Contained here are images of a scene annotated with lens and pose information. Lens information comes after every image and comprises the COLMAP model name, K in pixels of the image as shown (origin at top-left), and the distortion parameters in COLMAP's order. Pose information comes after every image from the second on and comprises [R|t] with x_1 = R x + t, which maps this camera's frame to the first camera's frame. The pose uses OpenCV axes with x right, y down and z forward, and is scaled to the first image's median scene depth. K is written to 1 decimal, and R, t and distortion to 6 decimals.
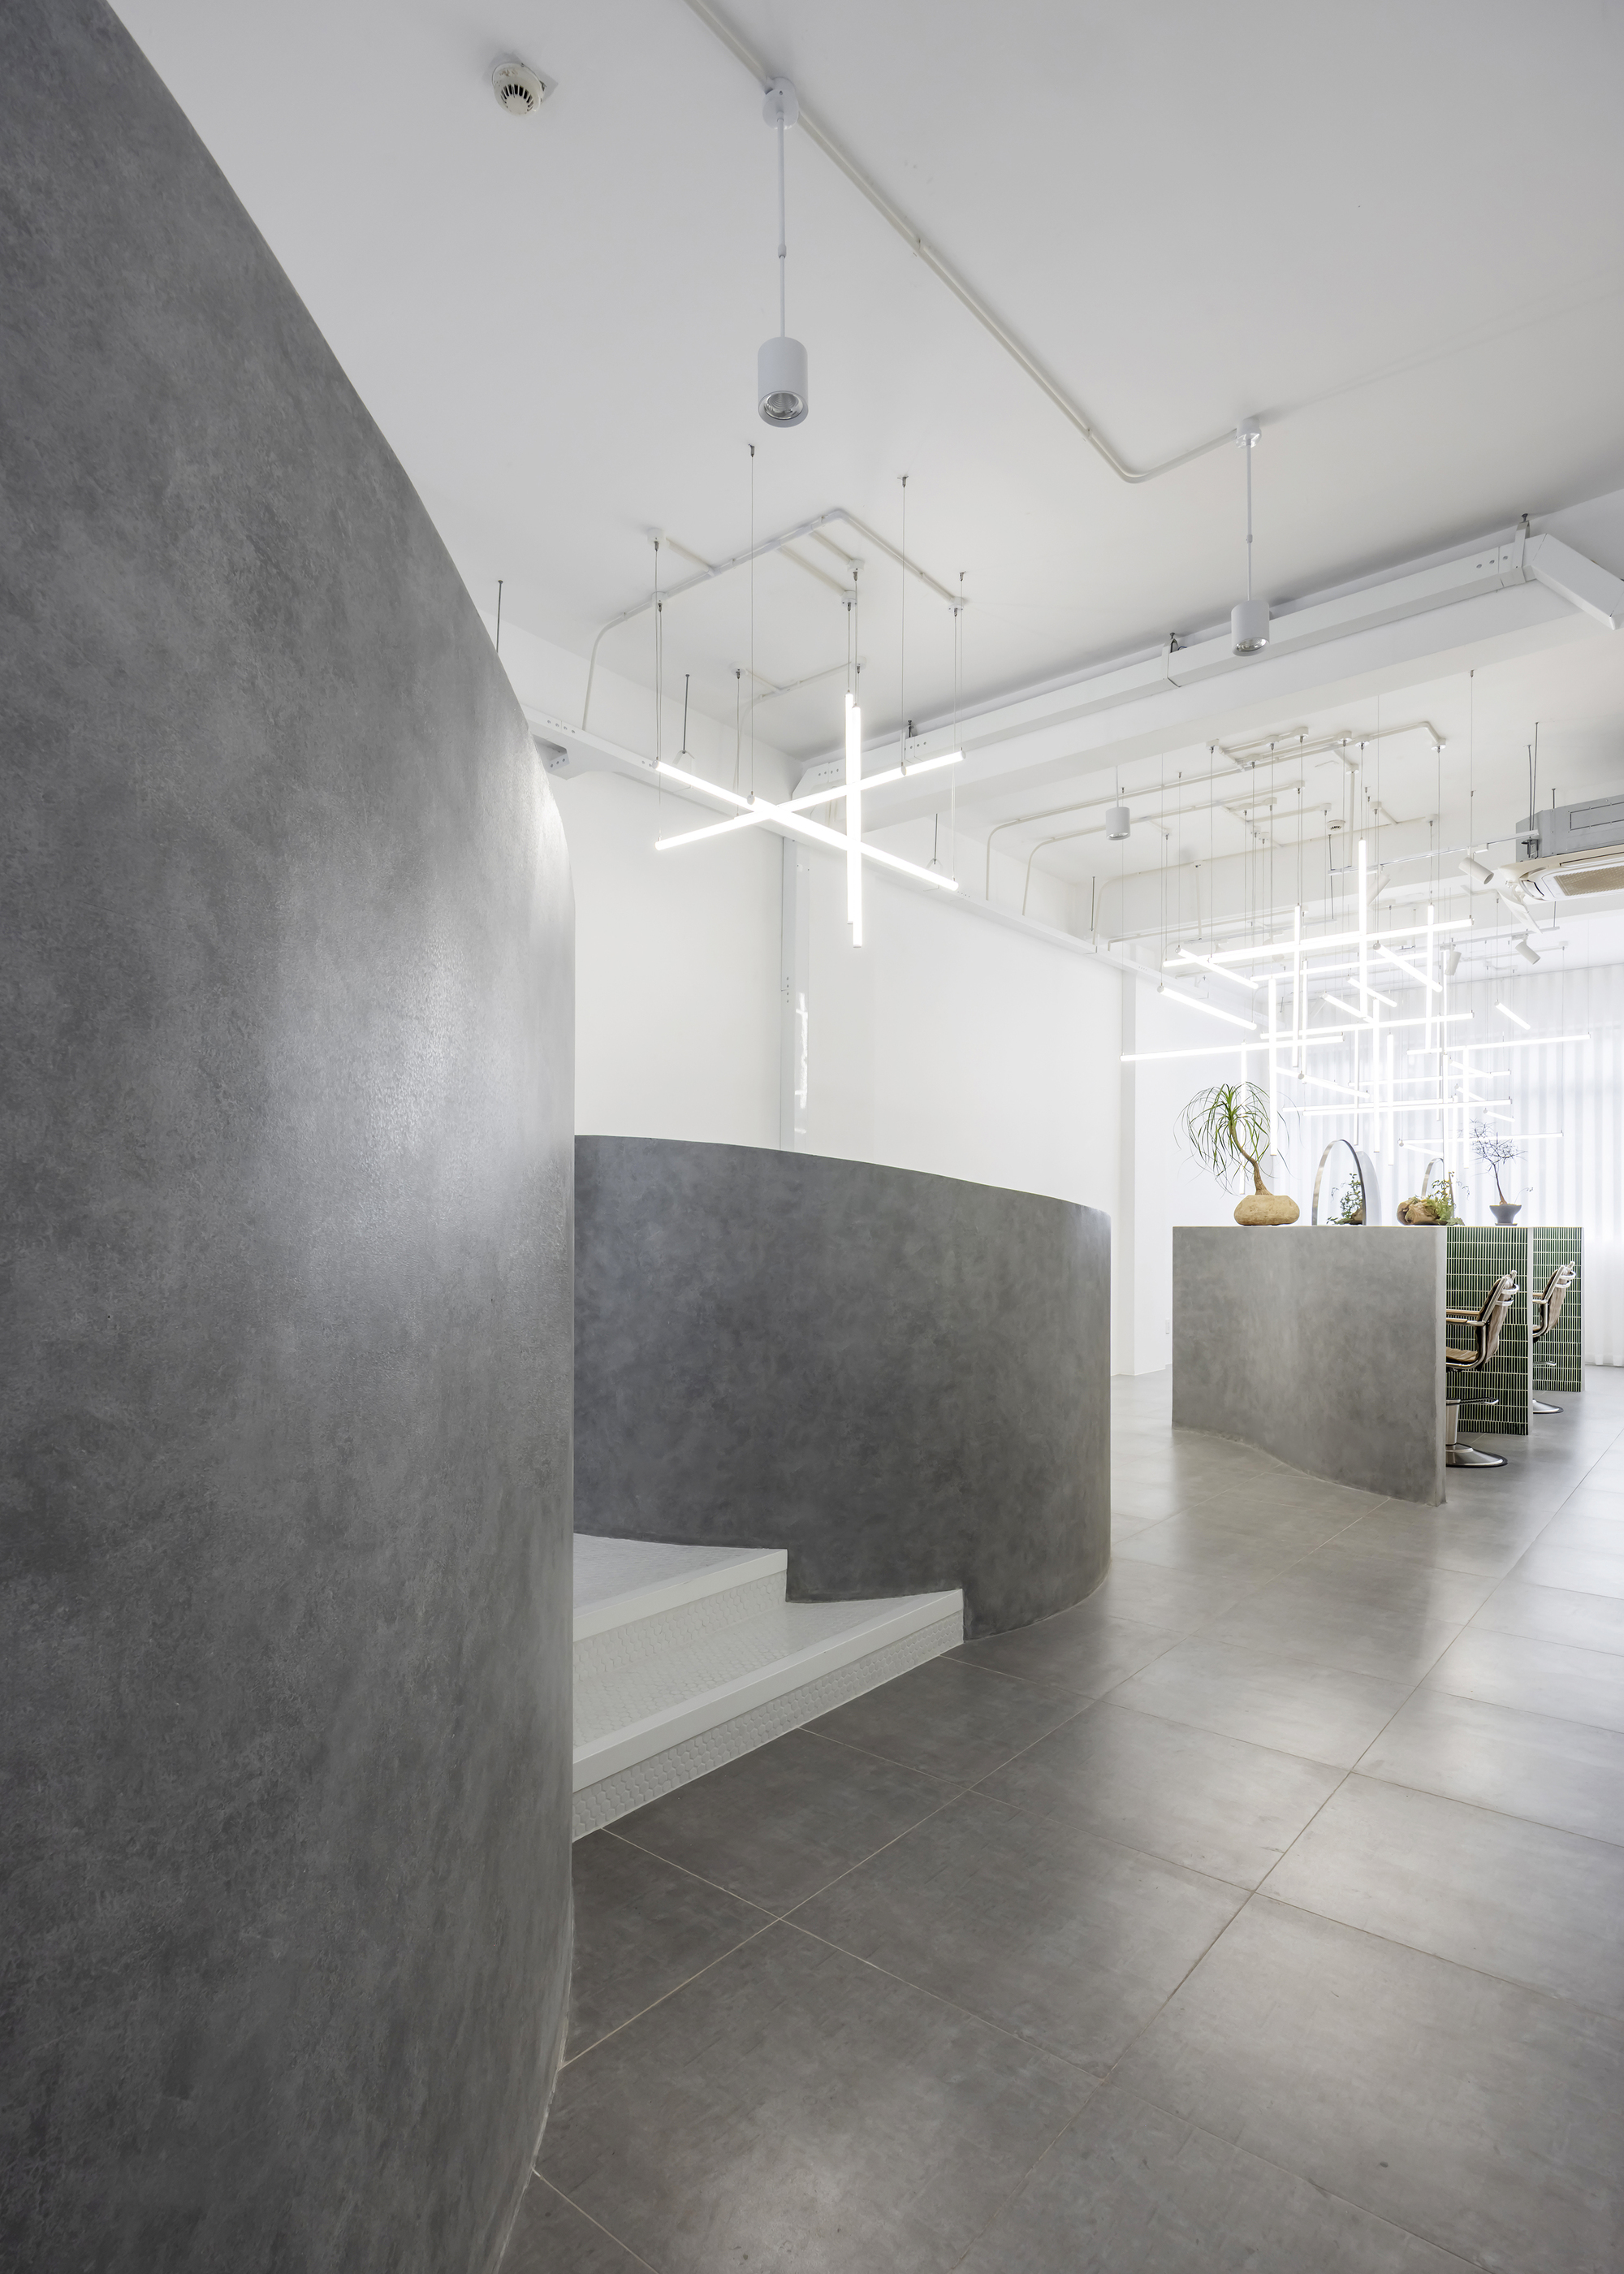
lens RADIAL K [[1197.7, 0, 817.1], [0, 1197.7, 1229.2], [0, 0, 1]] dist [0.010912, -0.004668]
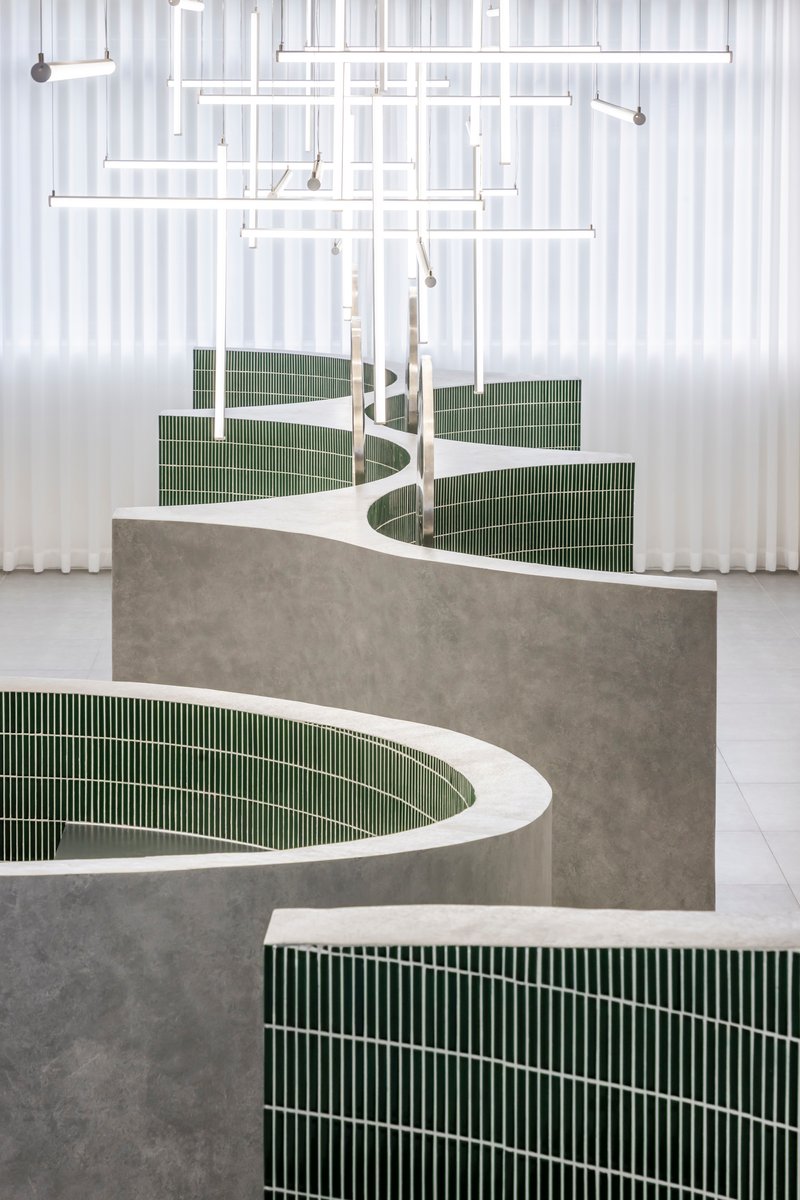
lens RADIAL K [[2868.5, 0, 398.7], [0, 2868.5, 598.8], [0, 0, 1]] dist [0.126464, 0.000000]
pose [[0.764631, -0.121550, 0.632902, -0.545261], [-0.002058, 0.981588, 0.191001, -0.291765], [-0.644465, -0.147348, 0.750302, 0.043149]]
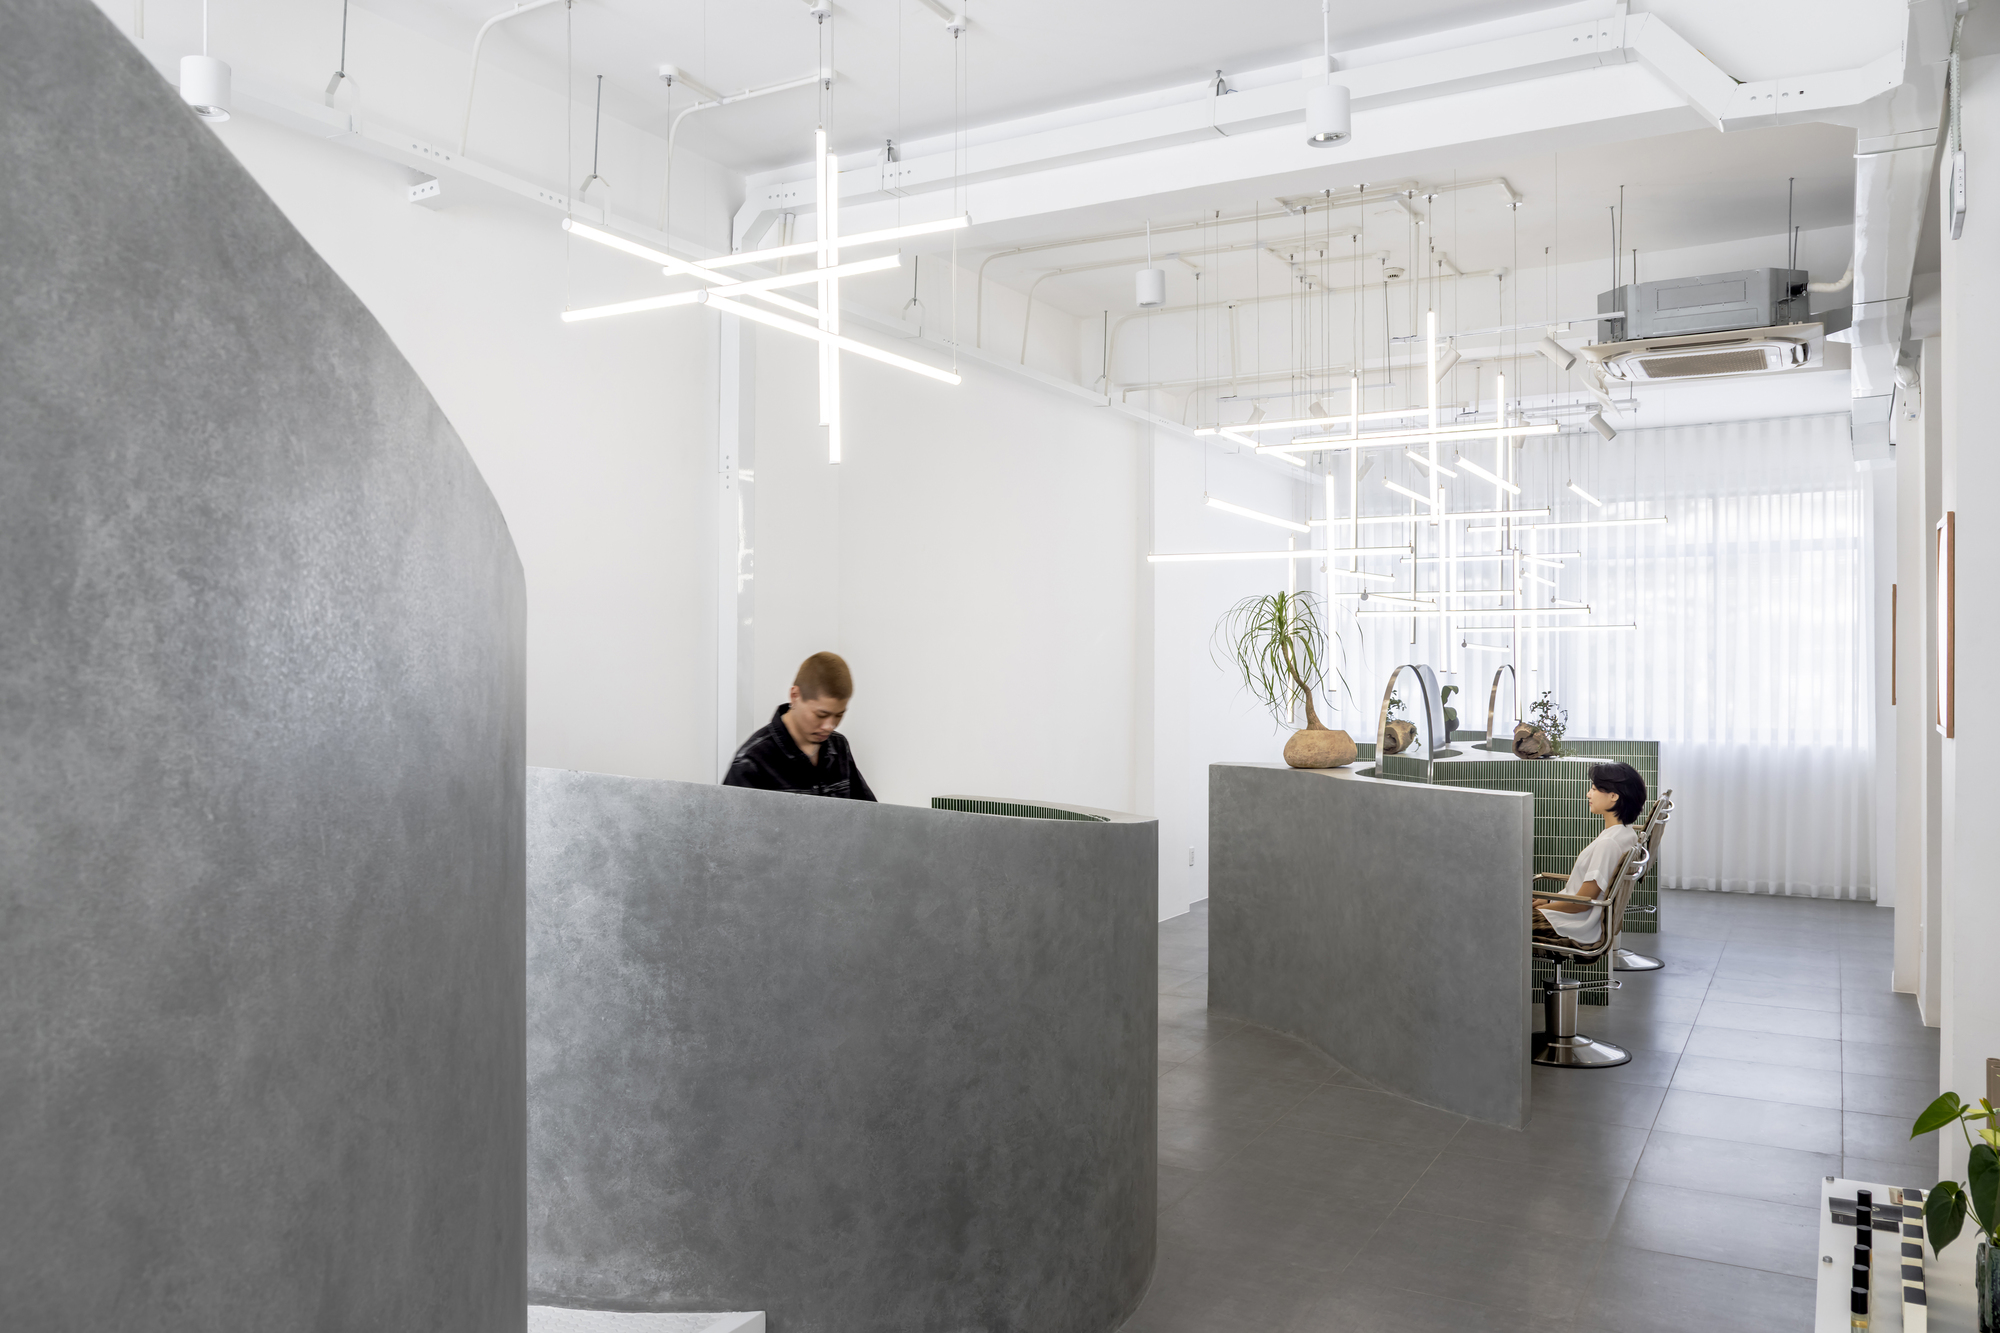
lens RADIAL K [[1528.8, 0, 989.8], [0, 1528.8, 679.1], [0, 0, 1]] dist [-0.028212, 0.006131]
pose [[0.985783, -0.003849, 0.167977, -0.031901], [0.002893, 0.999978, 0.005932, -0.098950], [-0.167997, -0.005362, 0.985773, 0.015866]]
